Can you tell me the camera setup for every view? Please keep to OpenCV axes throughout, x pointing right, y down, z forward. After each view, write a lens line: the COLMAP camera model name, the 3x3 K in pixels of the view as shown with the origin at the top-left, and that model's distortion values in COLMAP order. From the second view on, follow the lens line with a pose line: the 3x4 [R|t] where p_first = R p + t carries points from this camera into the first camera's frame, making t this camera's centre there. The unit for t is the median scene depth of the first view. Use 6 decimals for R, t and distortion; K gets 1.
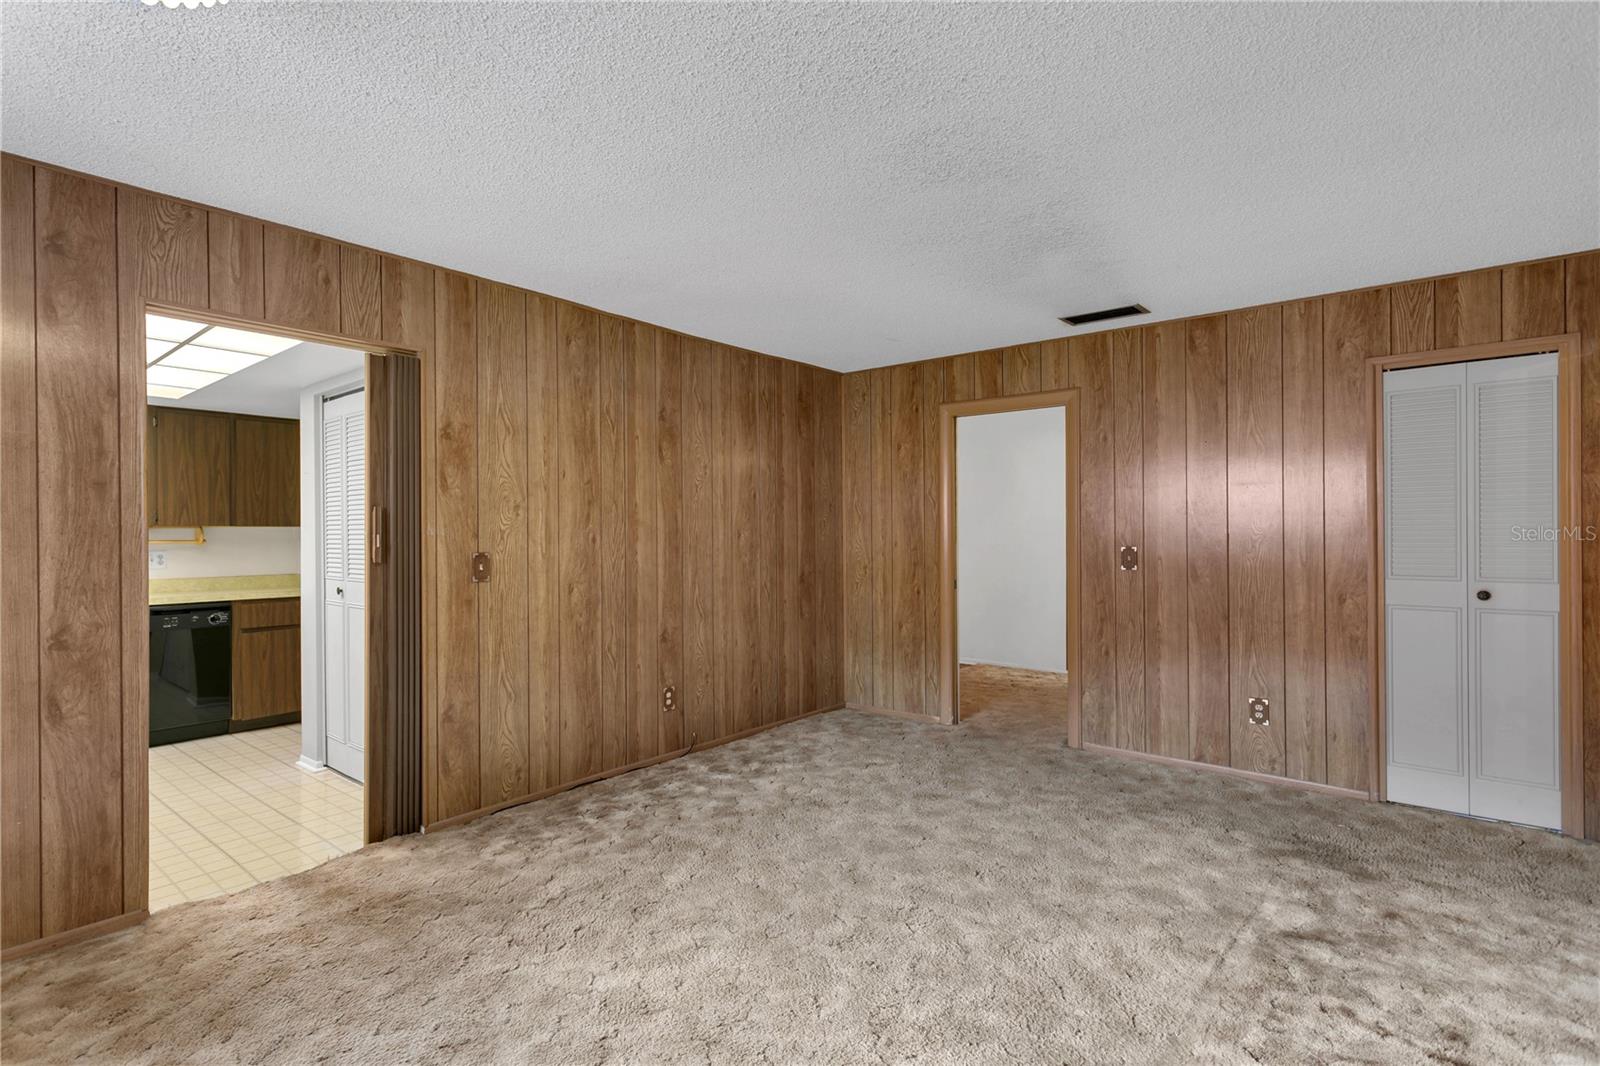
lens RADIAL K [[762.1, 0, 782.1], [0, 762.1, 536.5], [0, 0, 1]] dist [-0.005195, 0.007289]
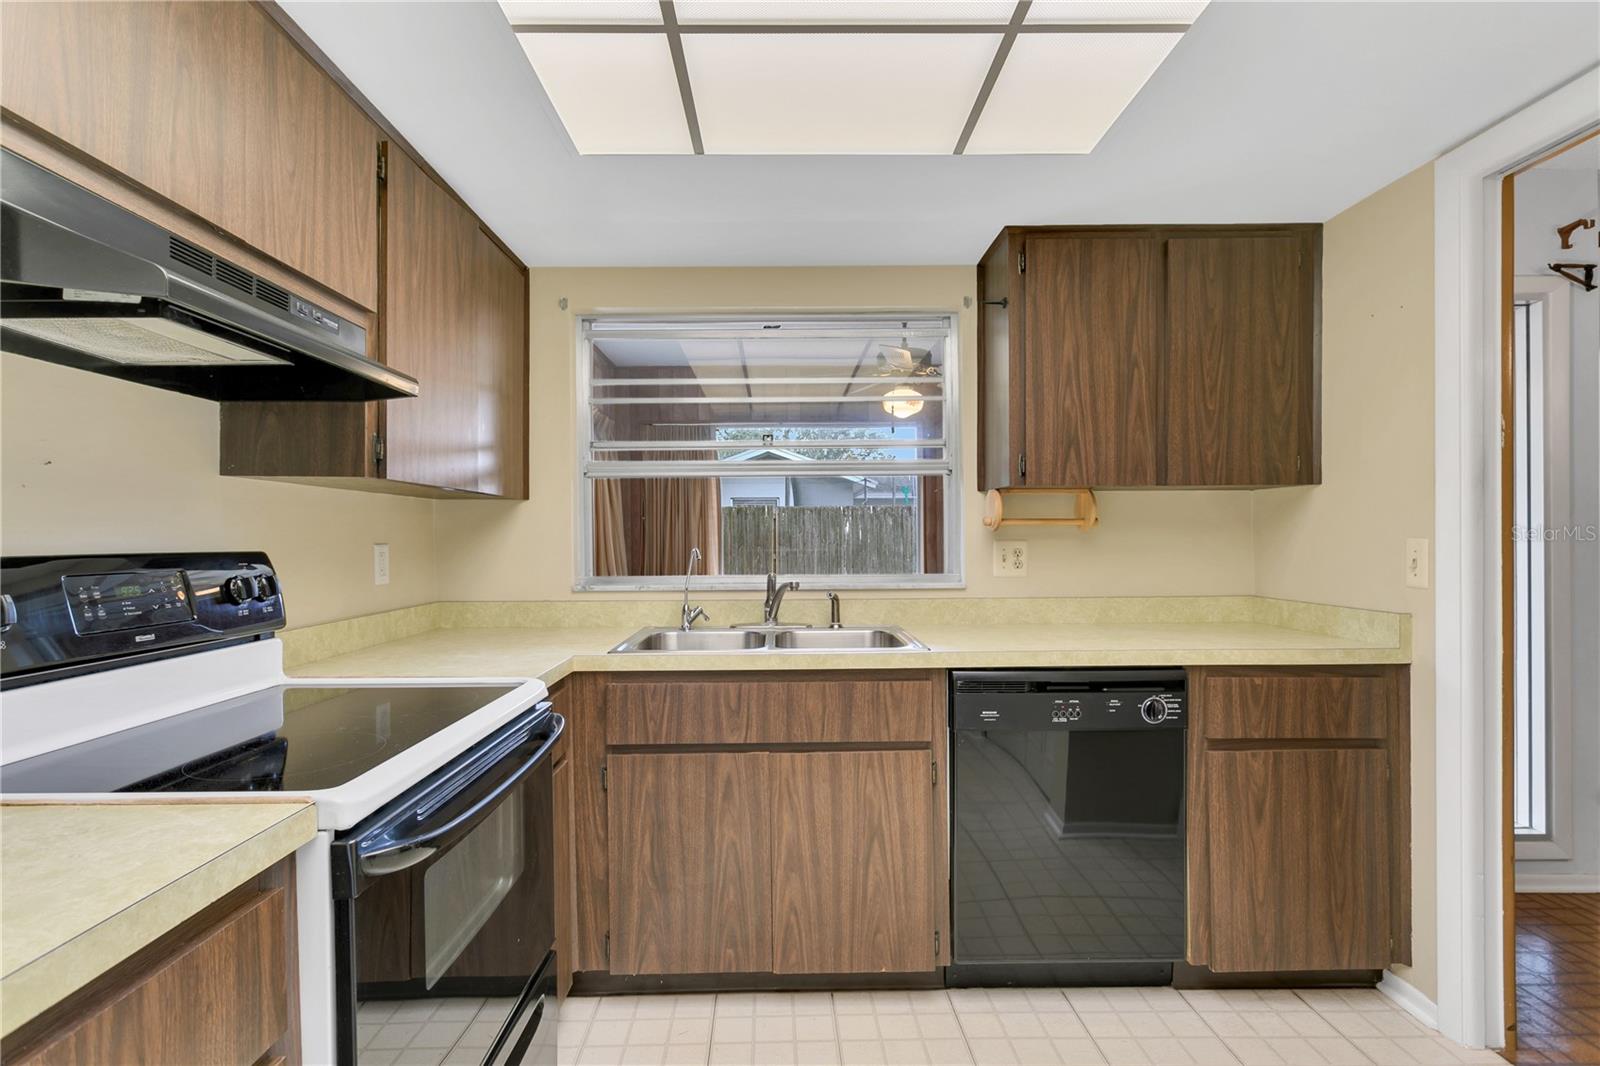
lens RADIAL K [[762.1, 0, 782.1], [0, 762.1, 536.5], [0, 0, 1]] dist [-0.005195, 0.007289]
pose [[0.635803, -0.000706, -0.771851, -0.539166], [0.001949, 0.999998, 0.000691, 0.015538], [0.771849, -0.001943, 0.635803, 0.572095]]
